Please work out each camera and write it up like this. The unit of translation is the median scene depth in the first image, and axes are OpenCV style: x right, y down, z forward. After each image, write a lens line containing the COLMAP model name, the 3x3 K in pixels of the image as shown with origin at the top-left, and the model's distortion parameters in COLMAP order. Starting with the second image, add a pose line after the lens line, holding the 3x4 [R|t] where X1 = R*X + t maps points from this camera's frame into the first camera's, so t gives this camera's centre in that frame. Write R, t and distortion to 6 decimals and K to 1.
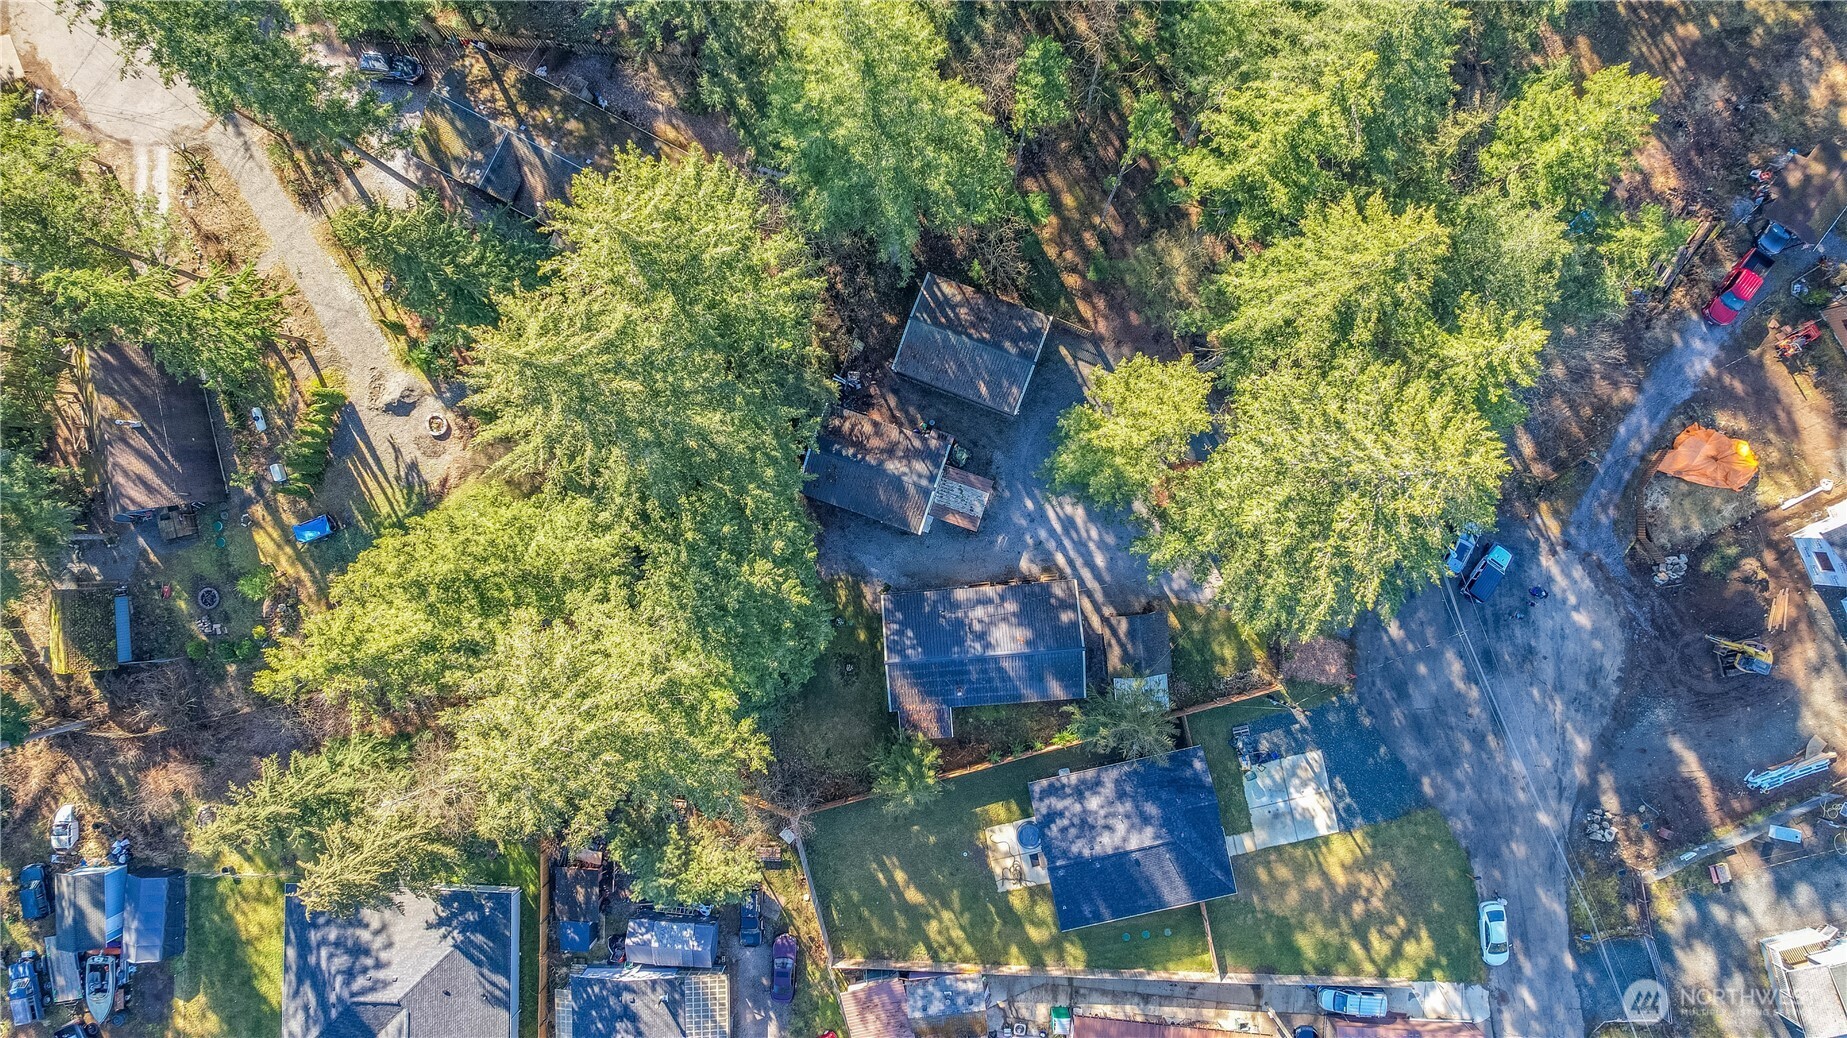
lens RADIAL K [[1183.3, 0, 921.3], [0, 1183.3, 509.4], [0, 0, 1]] dist [-0.082847, 0.077927]
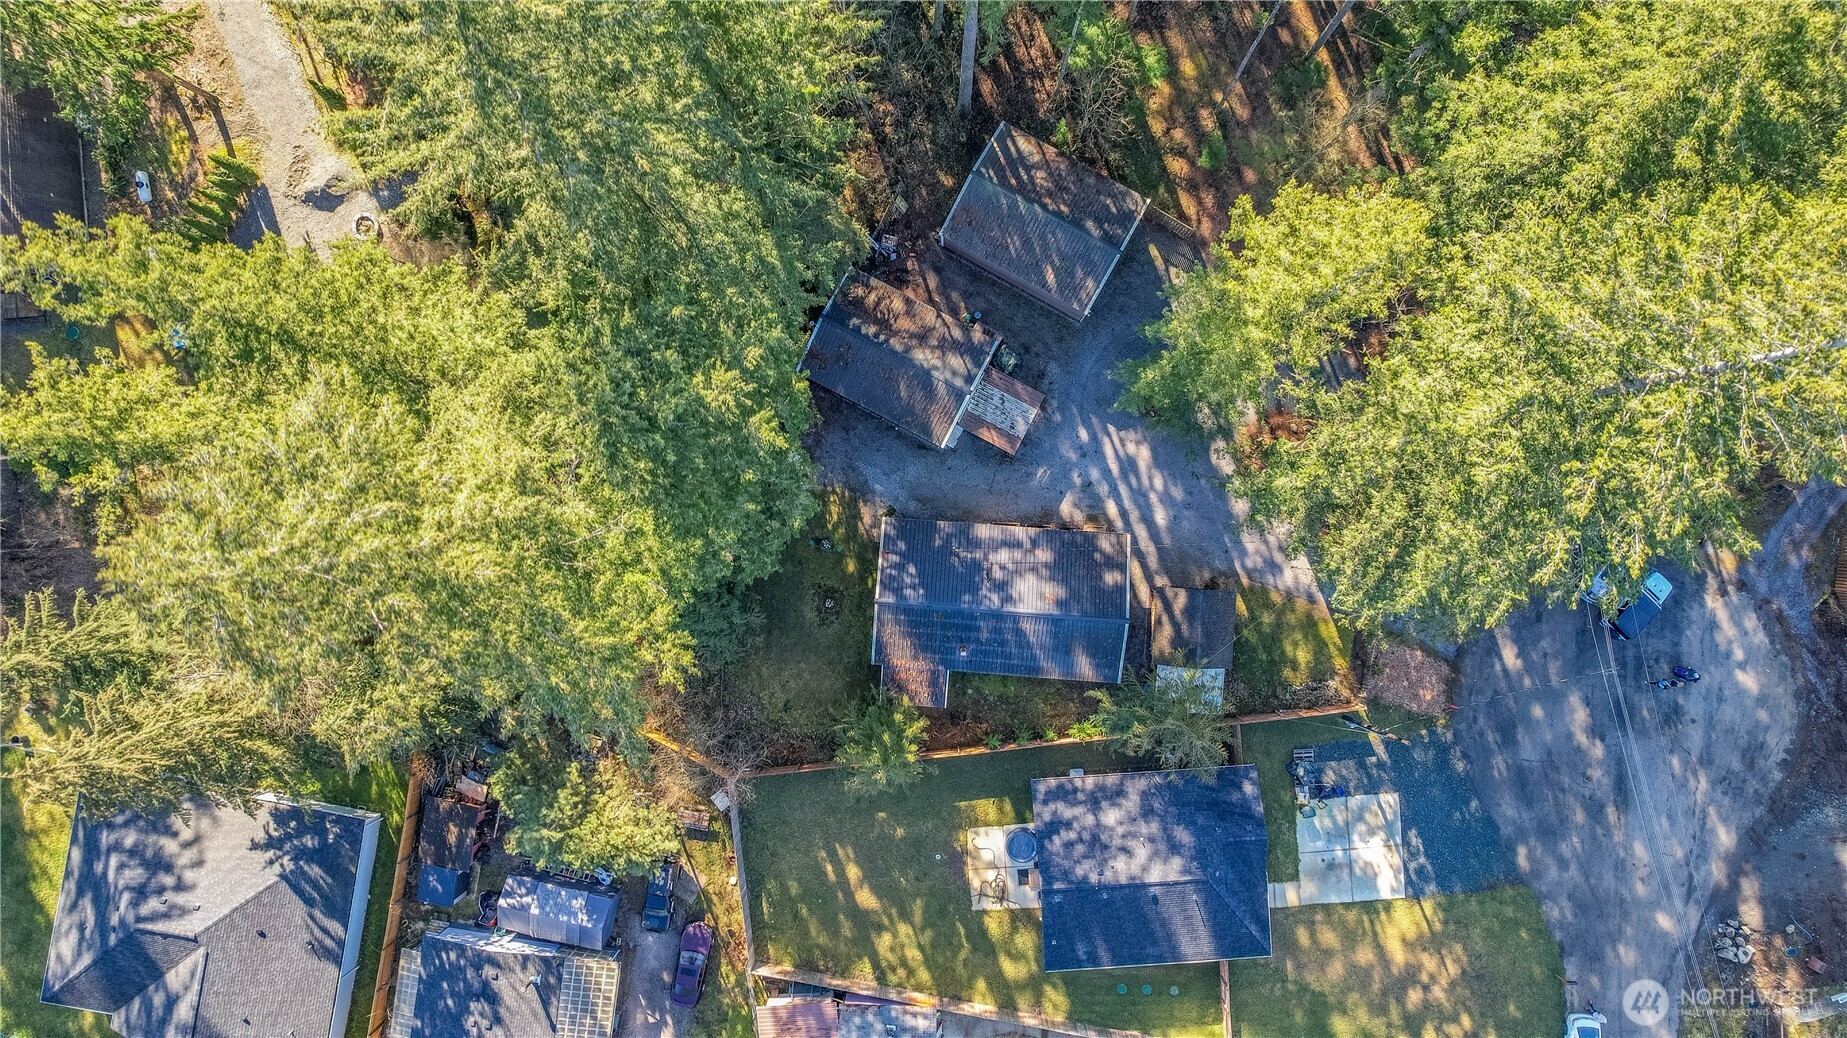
lens RADIAL K [[1183.3, 0, 921.3], [0, 1183.3, 509.4], [0, 0, 1]] dist [-0.082847, 0.077927]
pose [[0.988795, 0.149266, 0.002068, -0.010901], [-0.149273, 0.988789, 0.003622, 0.060332], [-0.001504, -0.003891, 0.999991, 0.207389]]
